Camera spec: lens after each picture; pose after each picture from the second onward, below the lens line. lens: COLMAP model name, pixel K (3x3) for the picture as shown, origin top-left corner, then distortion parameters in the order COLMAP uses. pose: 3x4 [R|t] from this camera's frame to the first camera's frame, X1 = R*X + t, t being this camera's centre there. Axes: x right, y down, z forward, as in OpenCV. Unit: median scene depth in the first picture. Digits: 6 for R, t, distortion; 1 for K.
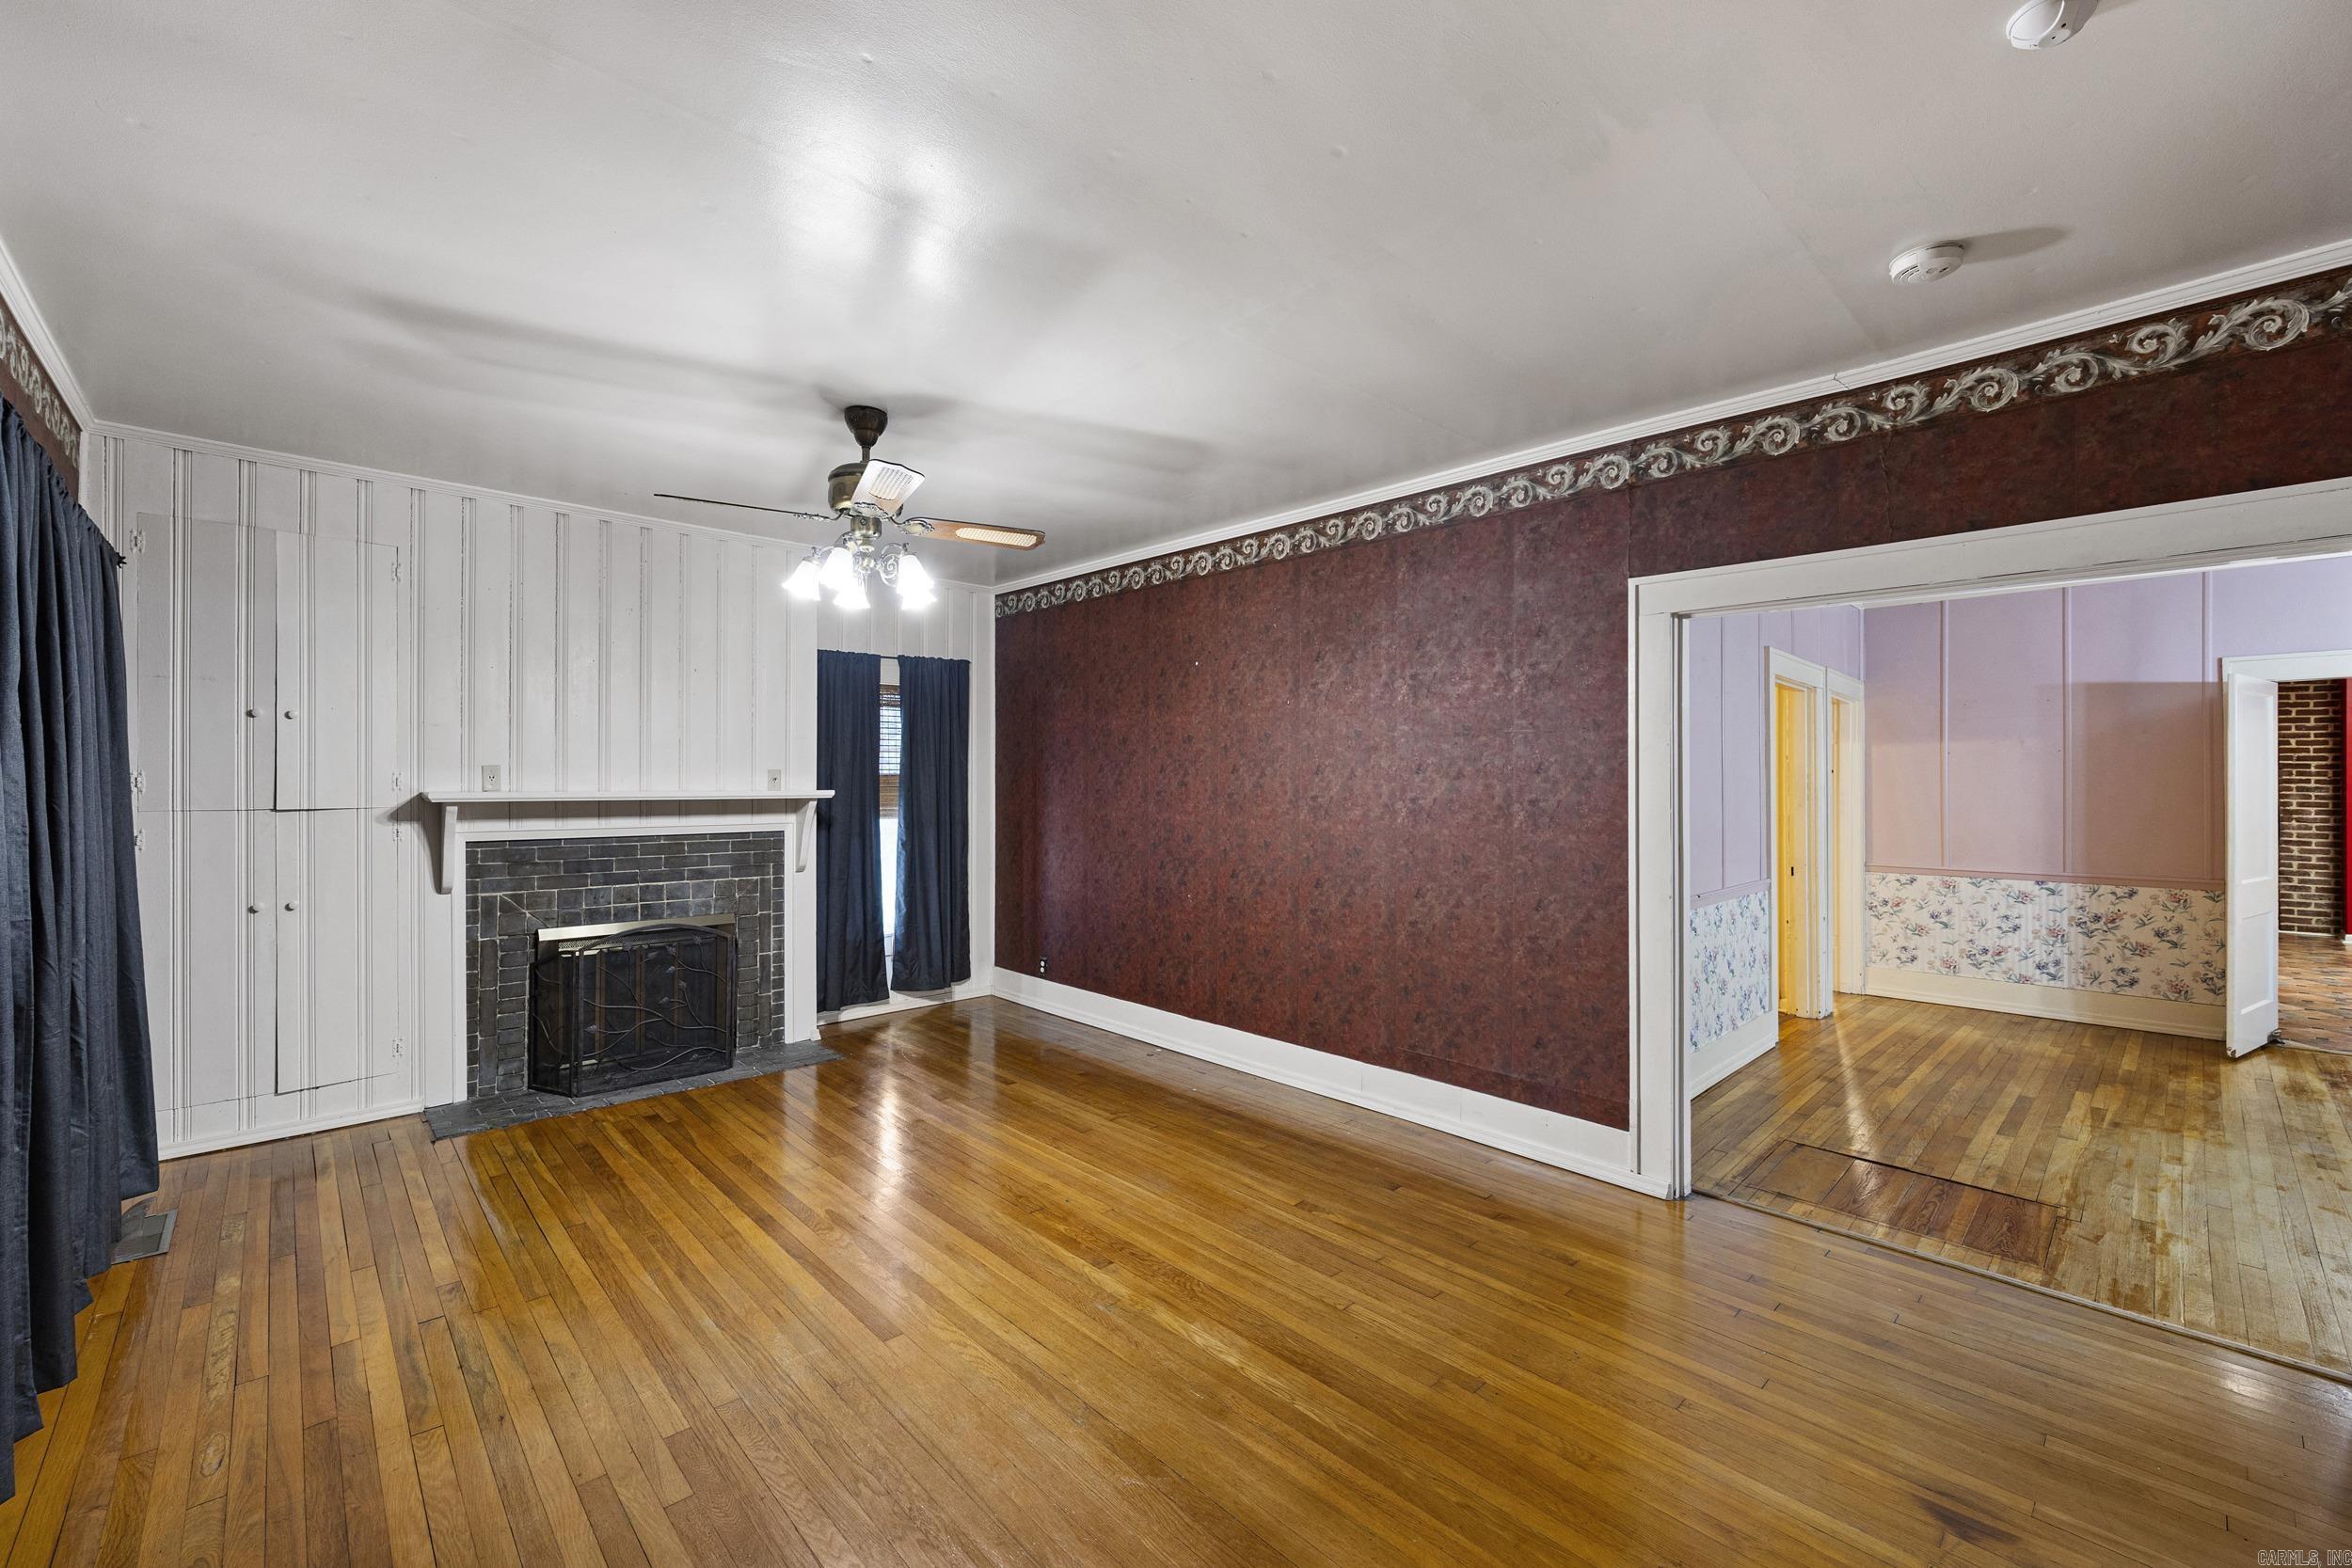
lens RADIAL K [[958.1, 0, 1183.8], [0, 958.1, 779.1], [0, 0, 1]] dist [0.000321, -0.001080]
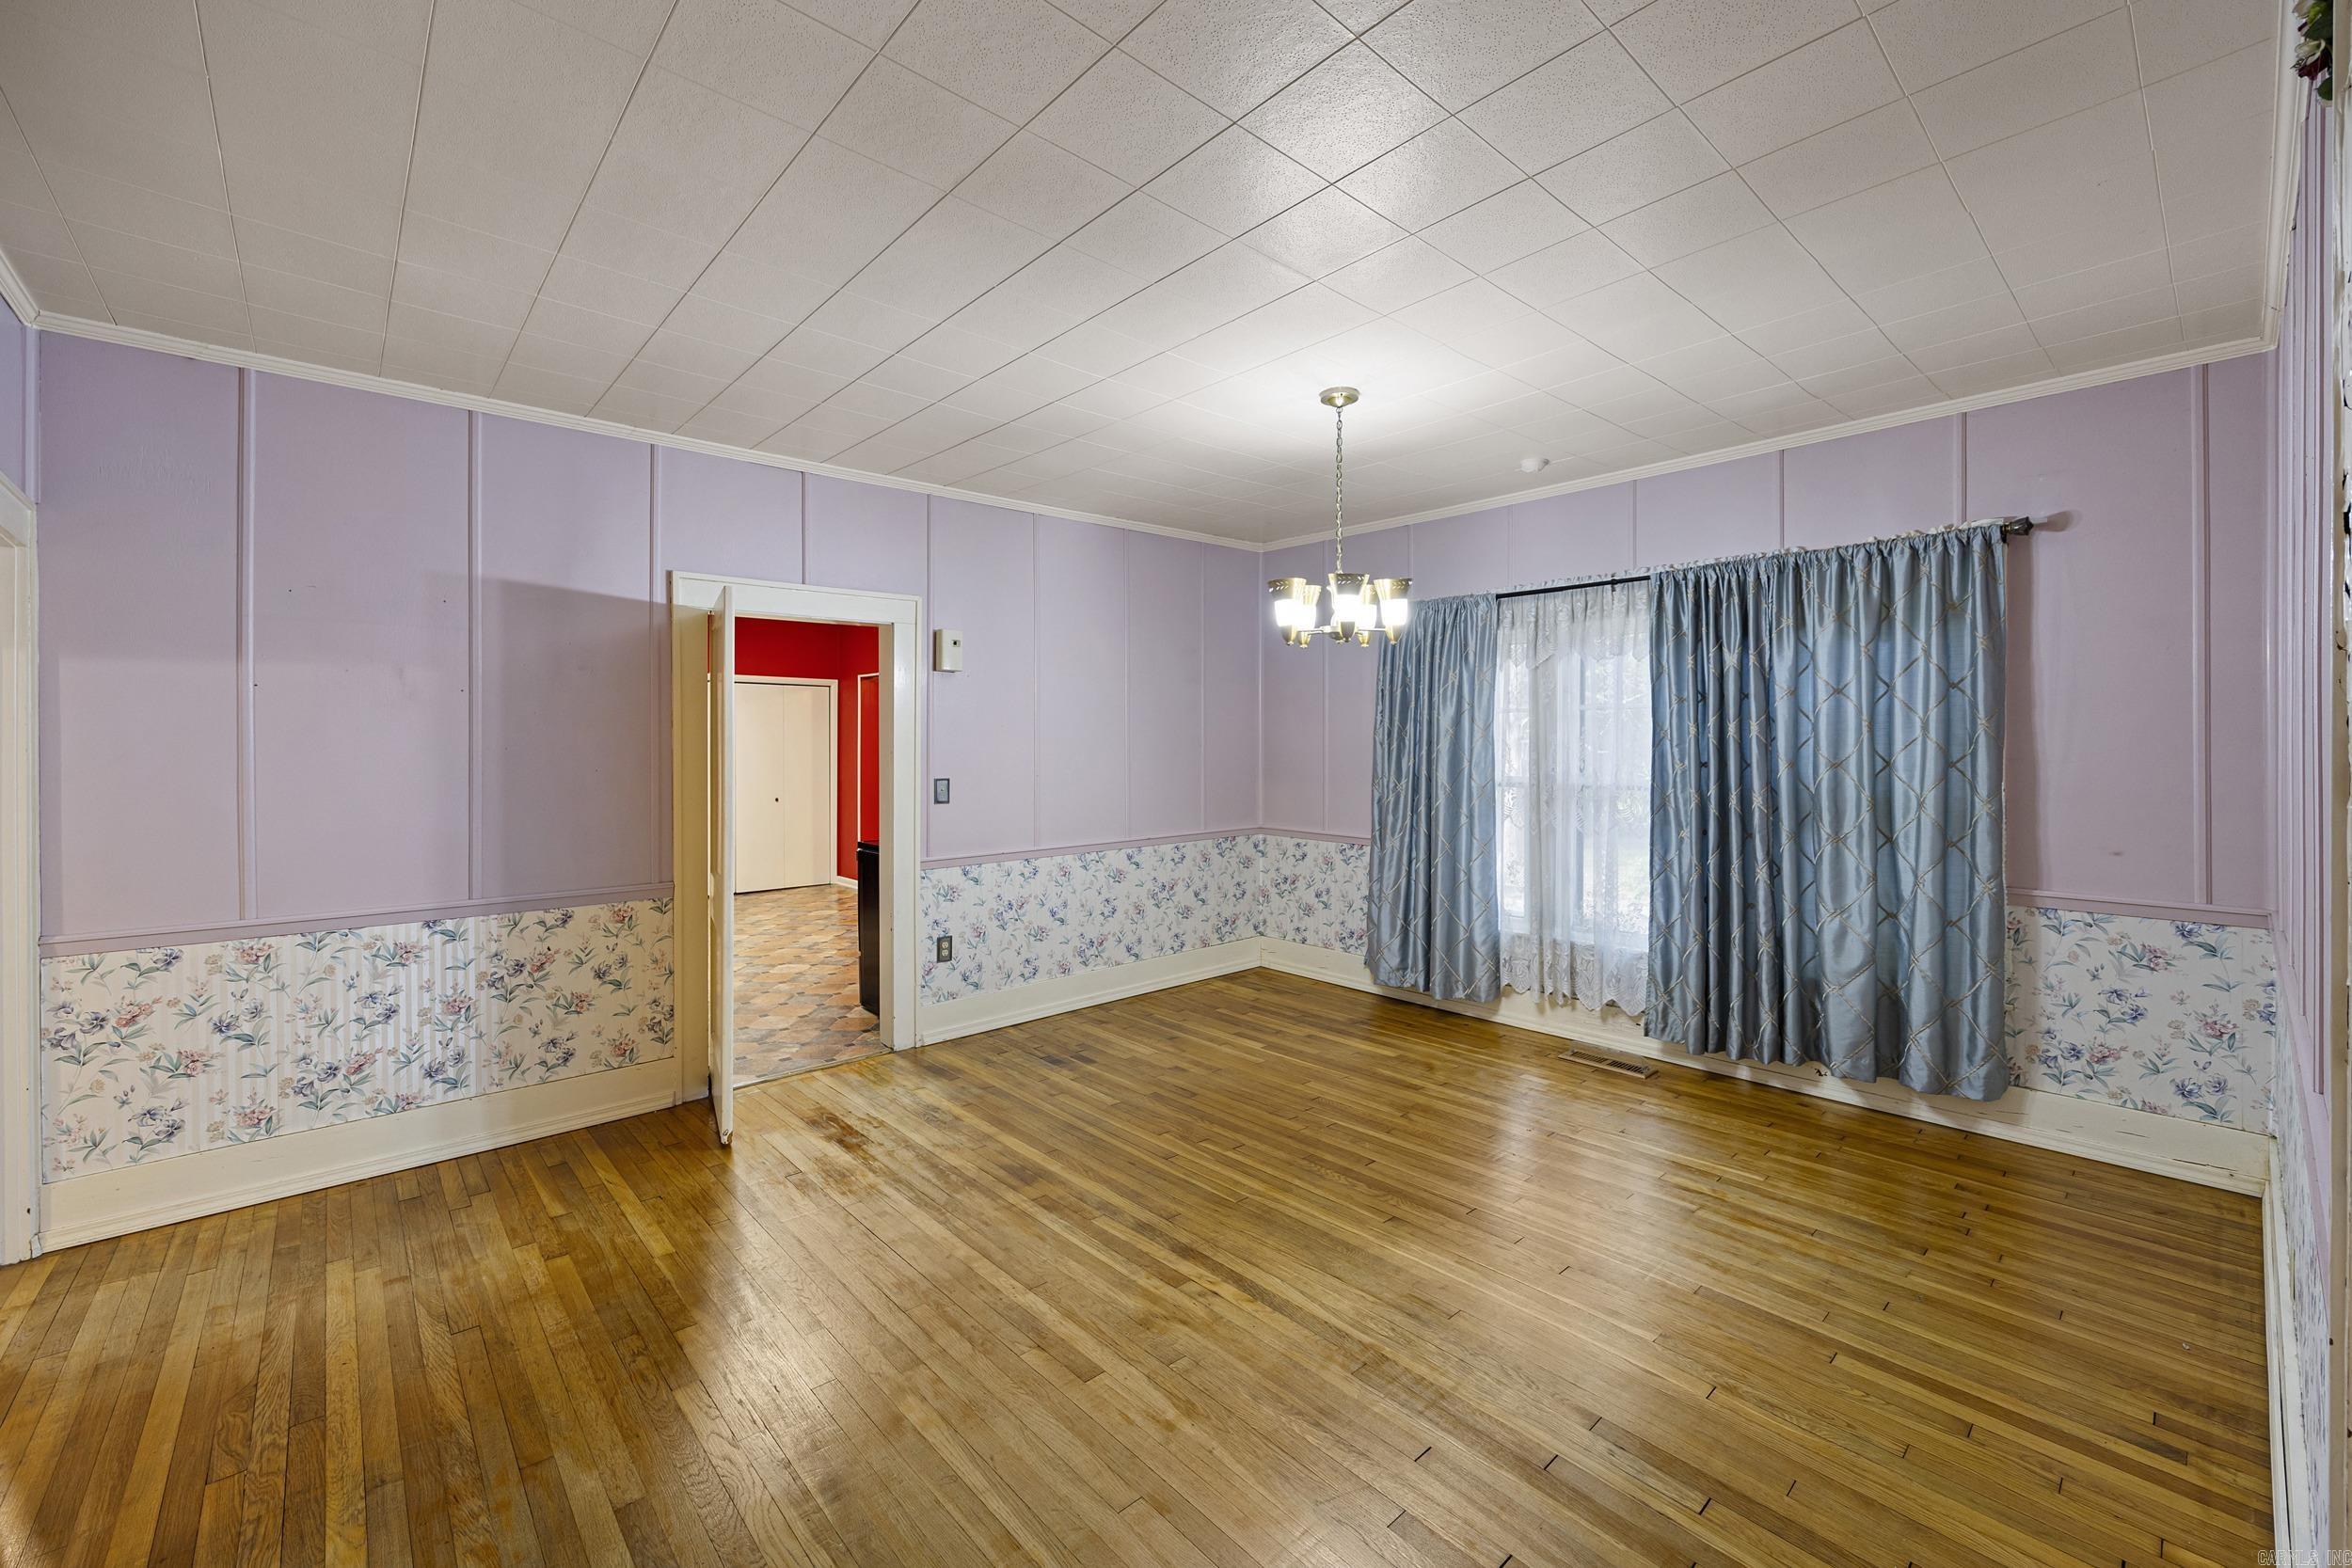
lens RADIAL K [[958.1, 0, 1182.8], [0, 958.1, 747.5], [0, 0, 1]] dist [0.000321, -0.001080]
pose [[0.027646, -0.000805, 0.999617, 0.402754], [0.001677, 0.999998, 0.000759, 0.005409], [-0.999616, 0.001656, 0.027648, 0.639434]]
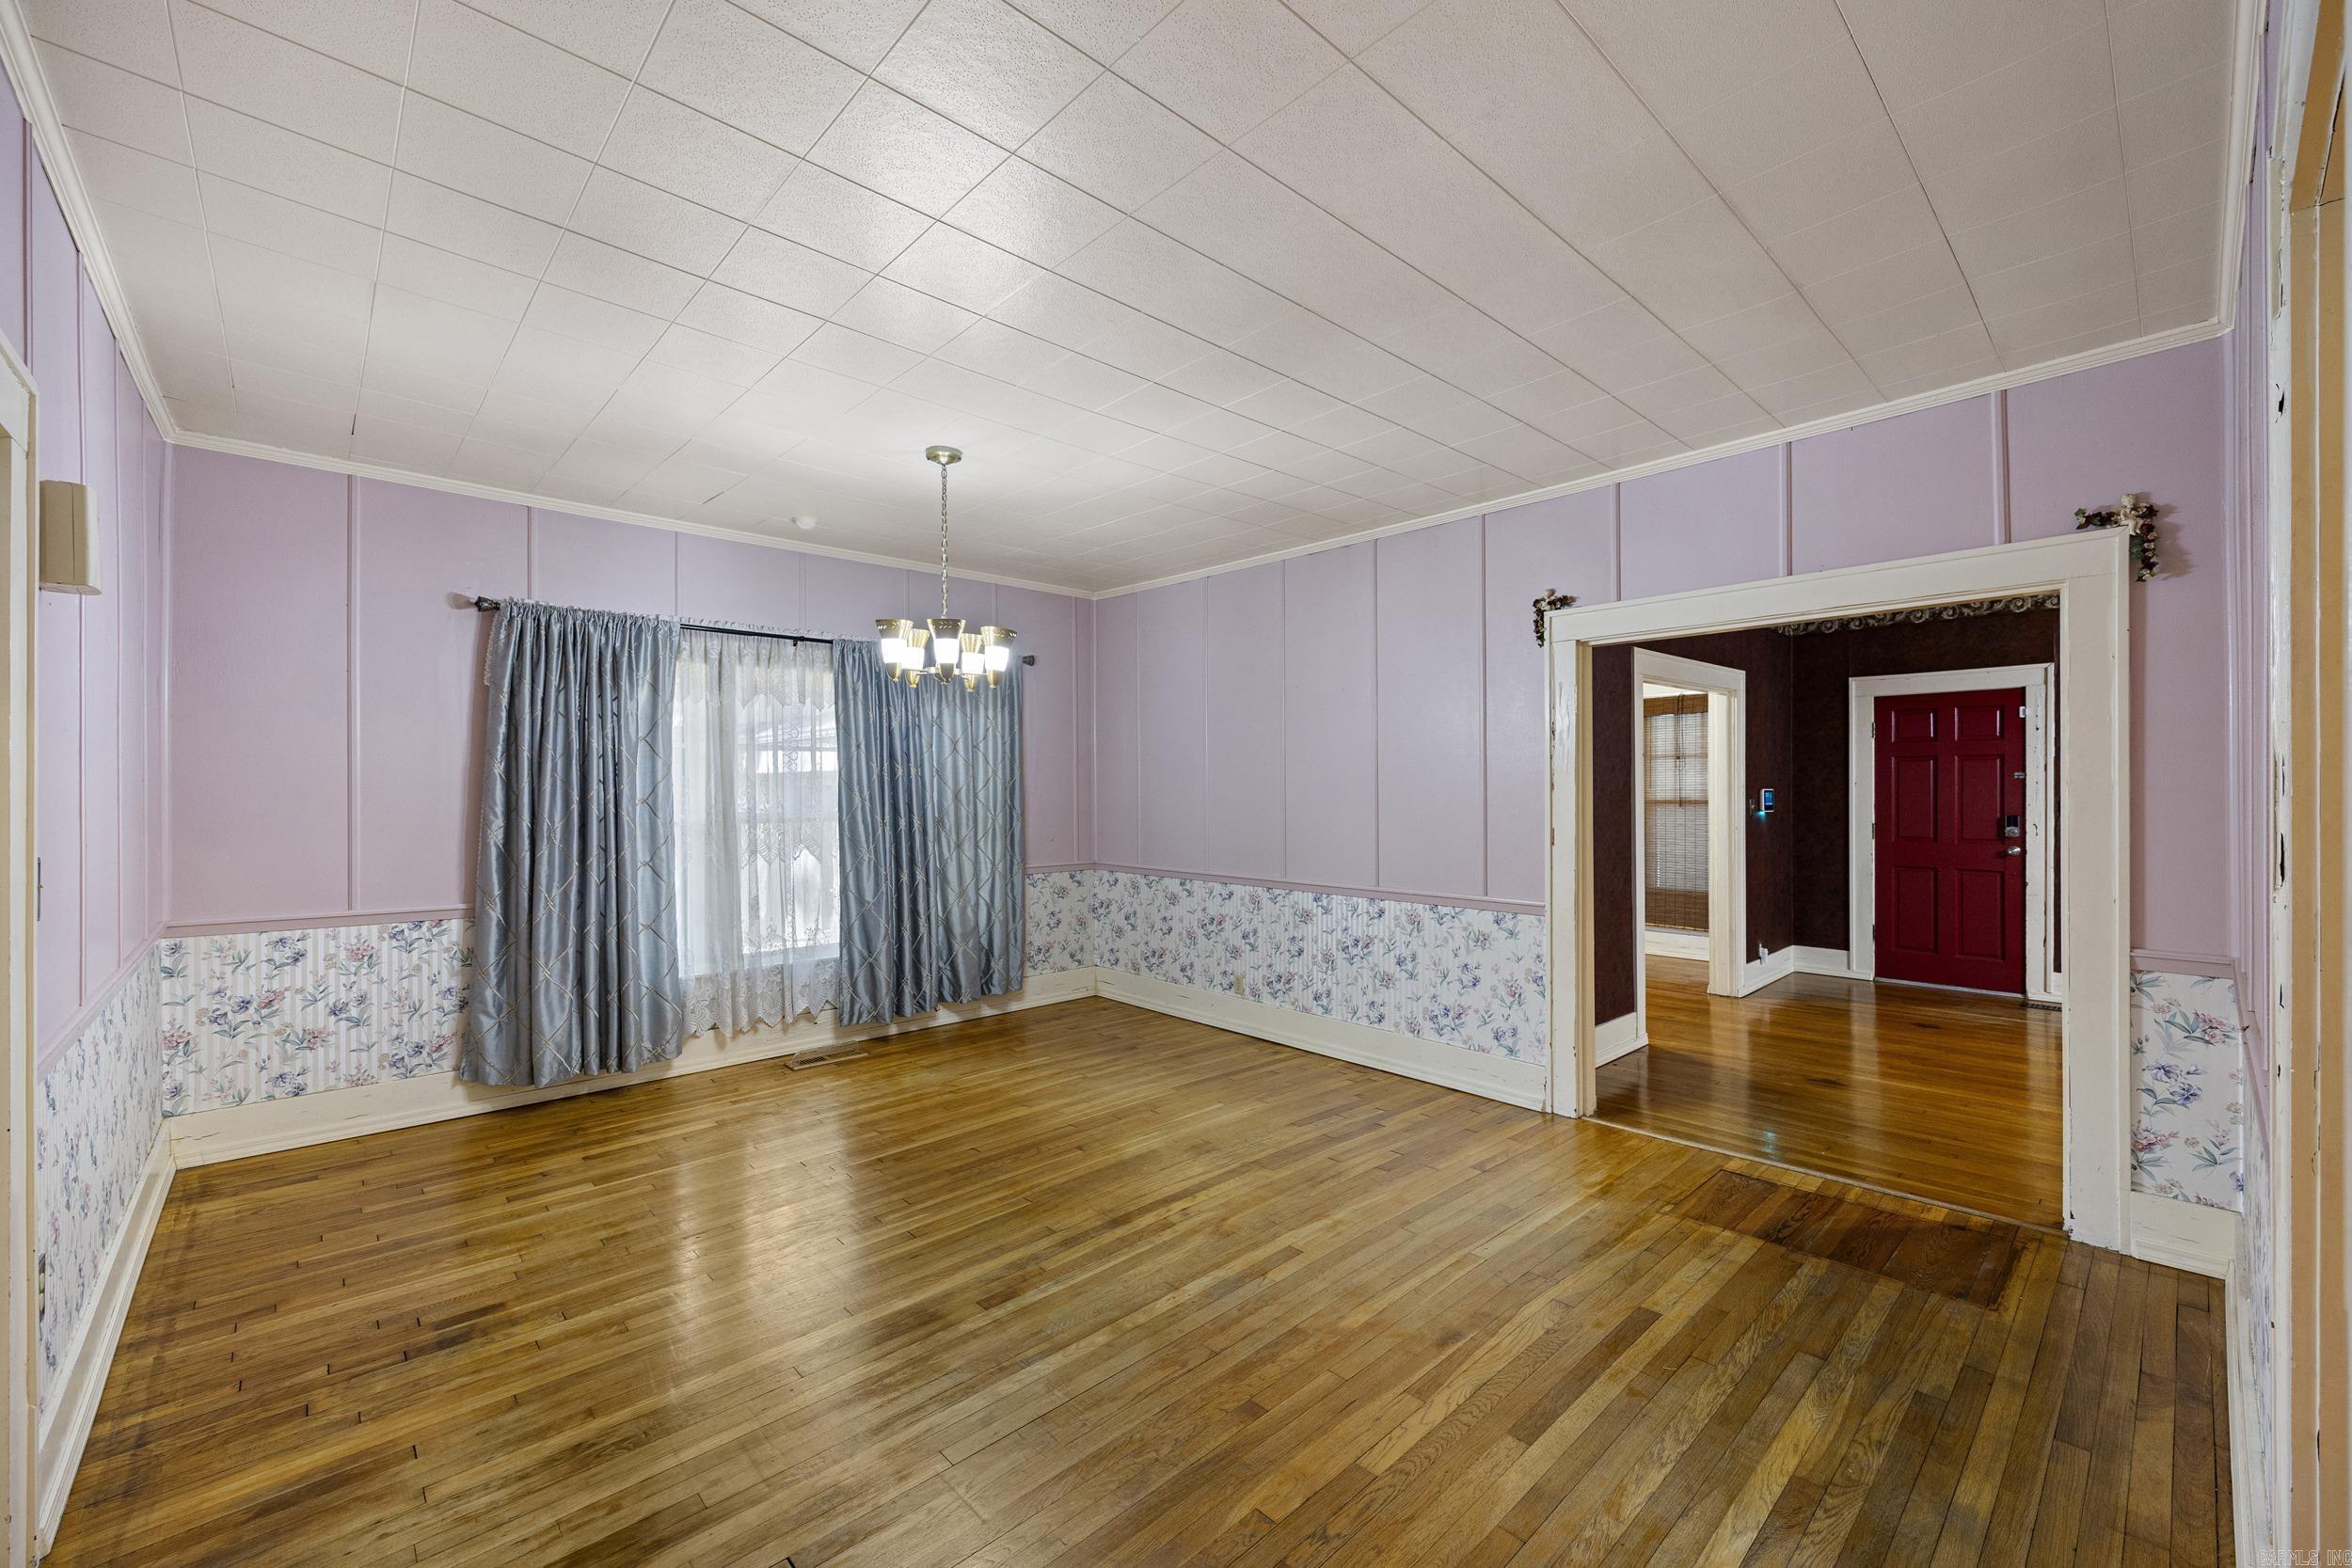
lens RADIAL K [[958.1, 0, 1174.4], [0, 958.1, 791.9], [0, 0, 1]] dist [0.000321, -0.001080]
pose [[-0.999966, 0.003333, 0.007509, 0.889328], [0.003363, 0.999986, 0.004051, 0.010754], [-0.007496, 0.004076, -0.999964, 1.253647]]
